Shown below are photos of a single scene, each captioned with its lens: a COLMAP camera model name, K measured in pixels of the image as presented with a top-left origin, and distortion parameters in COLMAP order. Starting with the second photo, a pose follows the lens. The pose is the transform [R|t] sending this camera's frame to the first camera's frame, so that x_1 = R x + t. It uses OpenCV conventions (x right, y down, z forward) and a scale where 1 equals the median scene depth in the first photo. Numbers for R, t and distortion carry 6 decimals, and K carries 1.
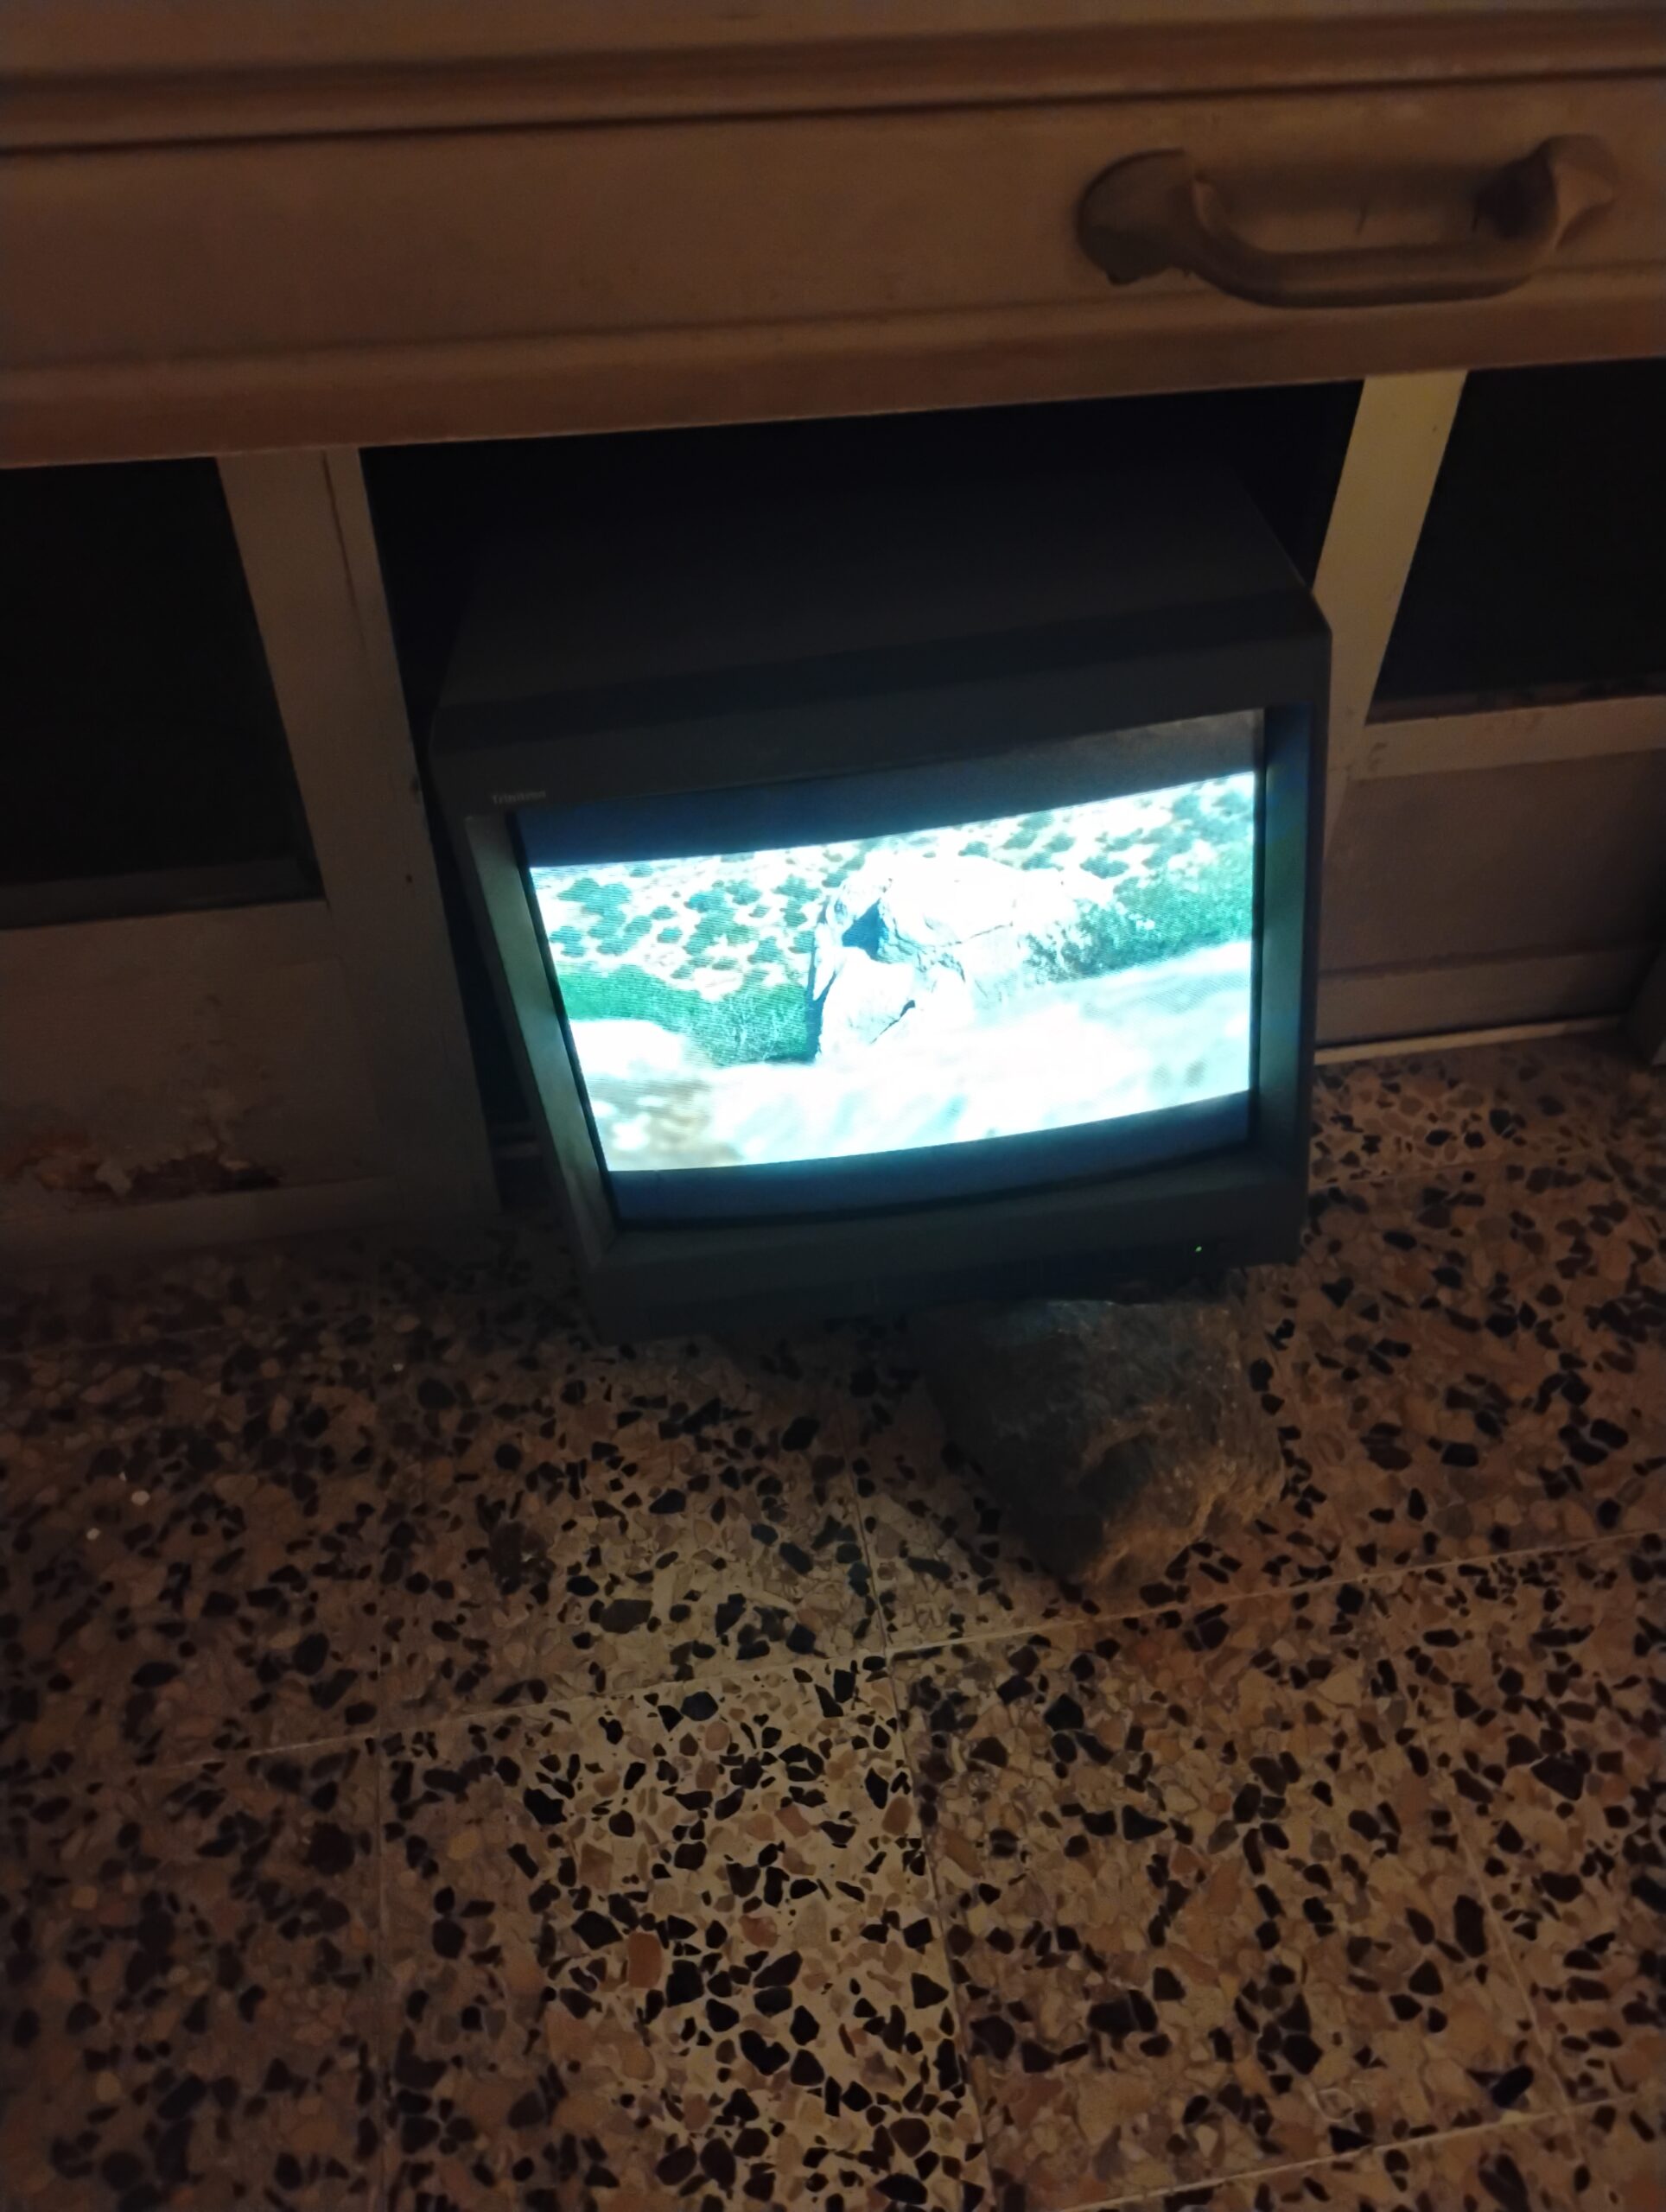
lens RADIAL K [[1844.7, 0, 831.3], [0, 1844.7, 1094.5], [0, 0, 1]] dist [0.048083, -0.070343]
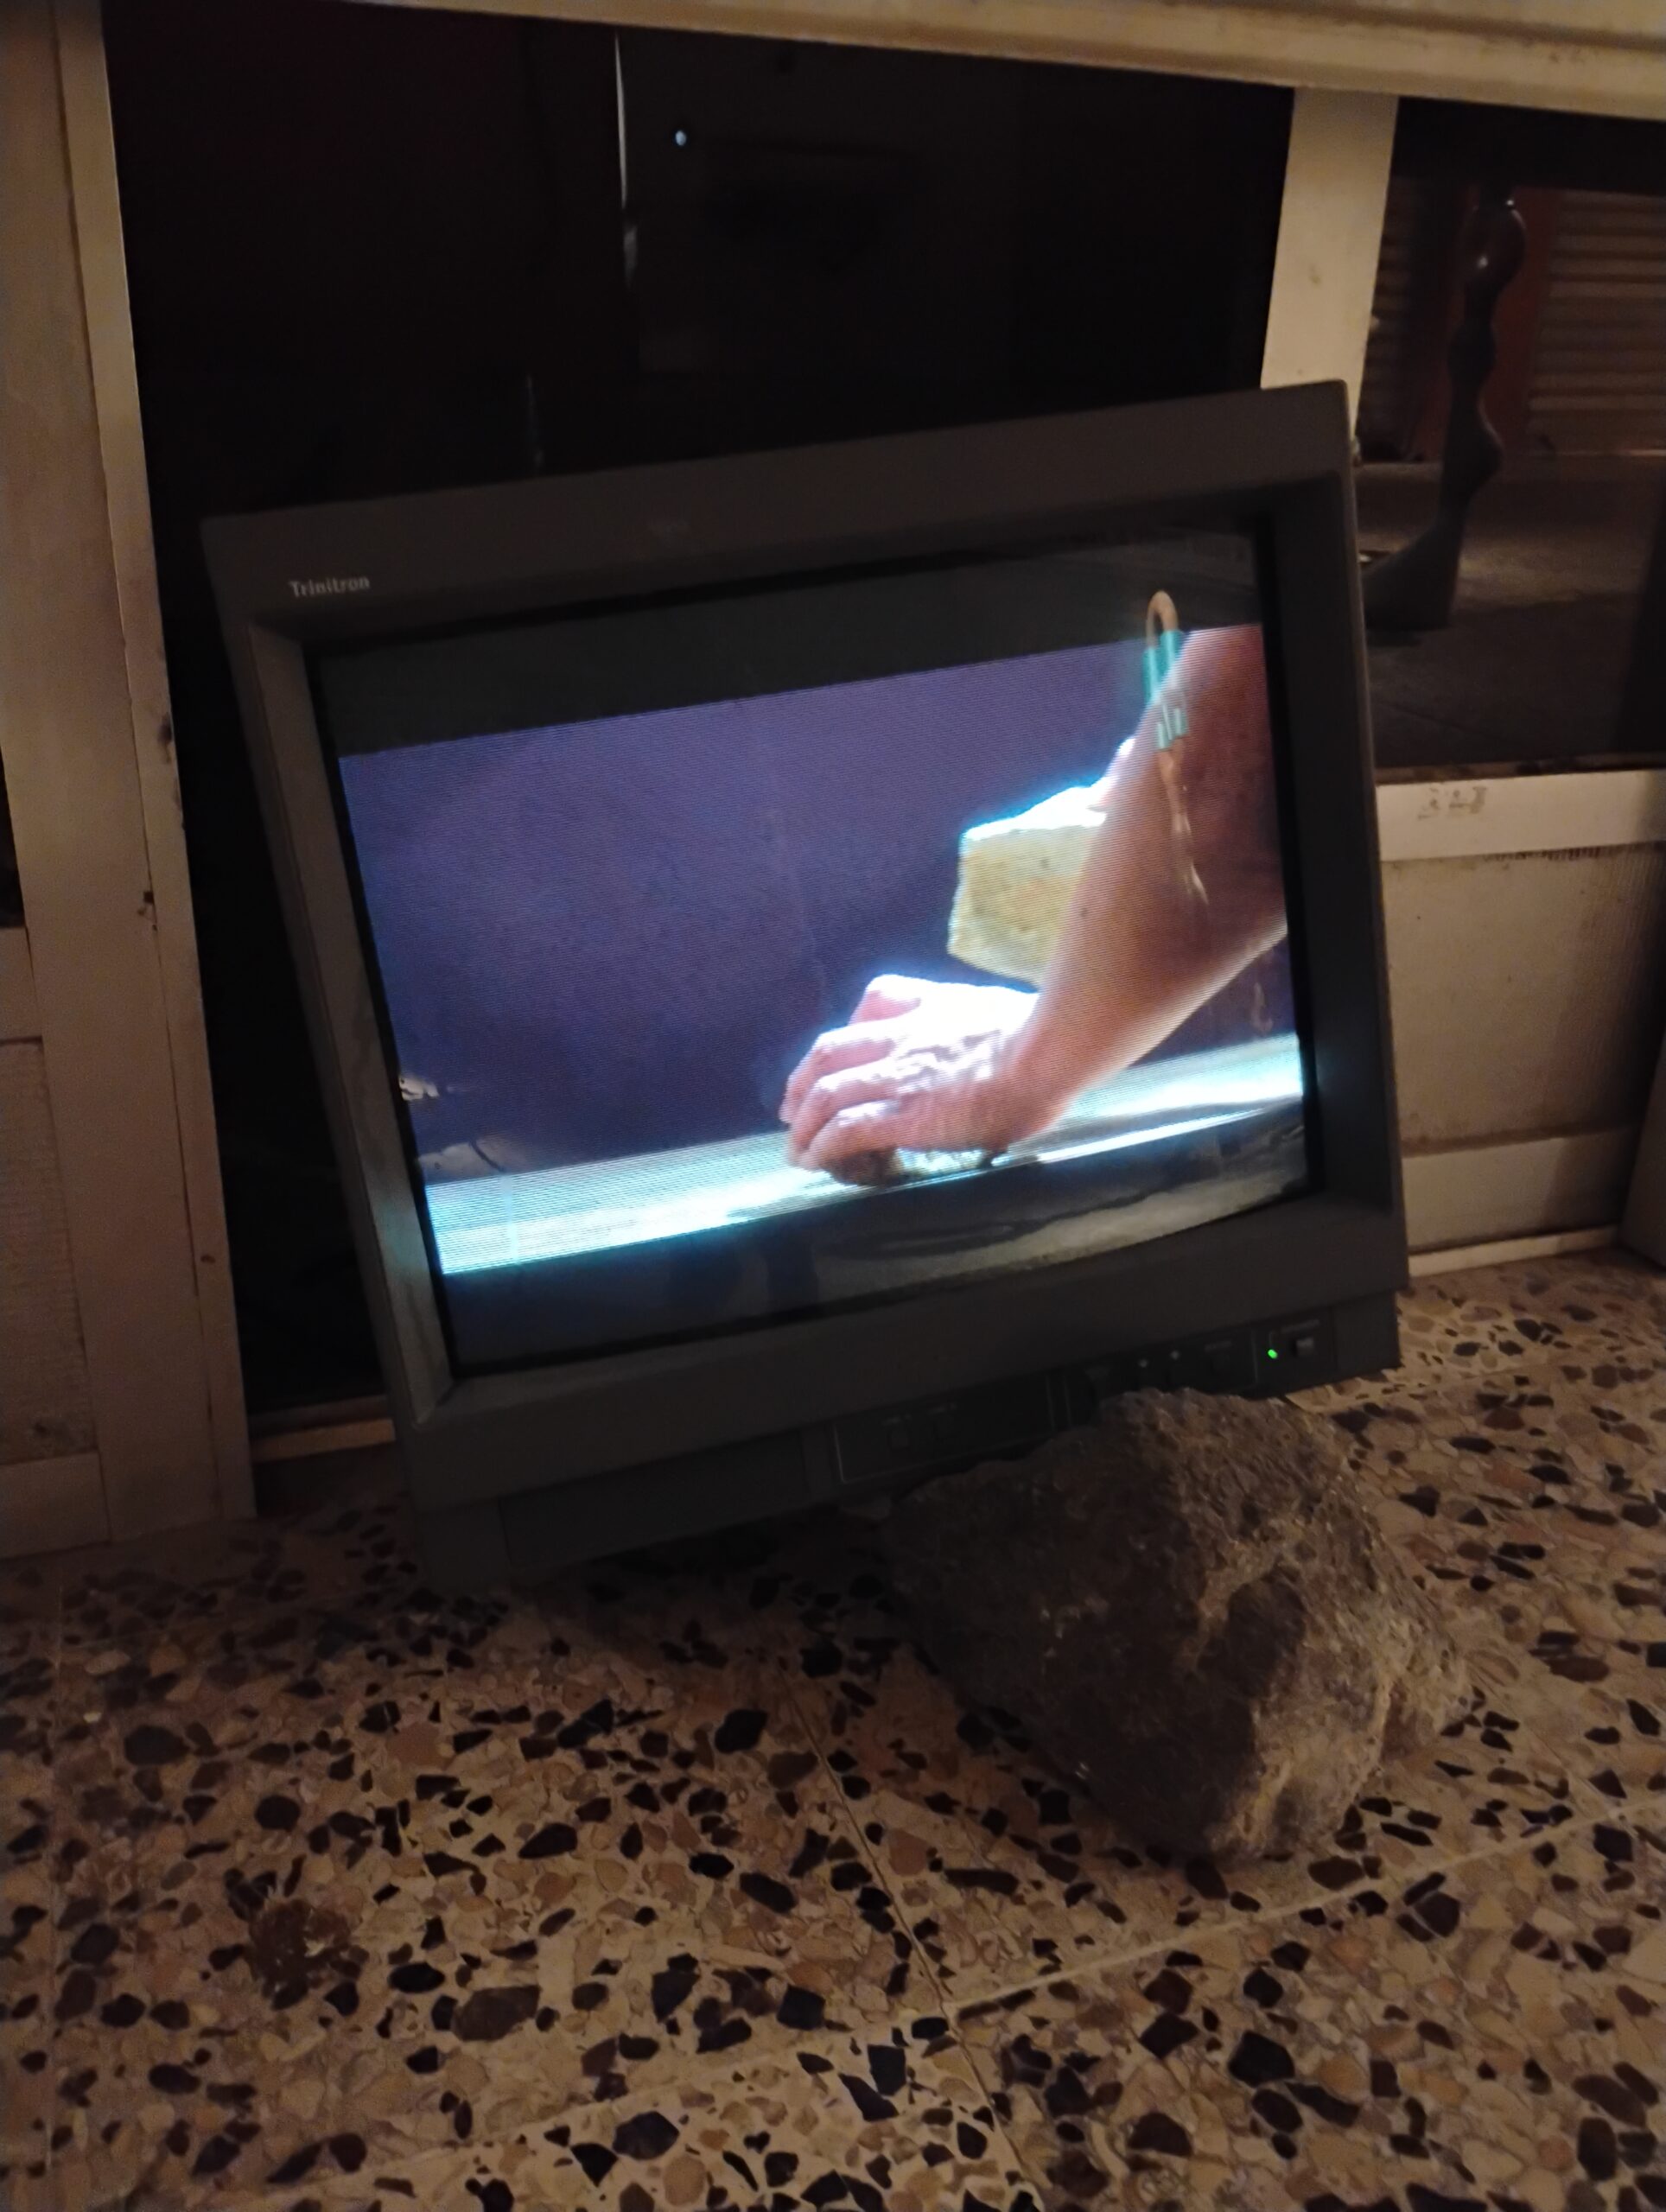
lens RADIAL K [[1844.7, 0, 825.1], [0, 1844.7, 1109.1], [0, 0, 1]] dist [0.048083, -0.070343]
pose [[0.983408, -0.056979, 0.172226, -0.092142], [0.126264, 0.896670, -0.424313, 0.282075], [-0.130253, 0.439018, 0.888987, 0.336338]]
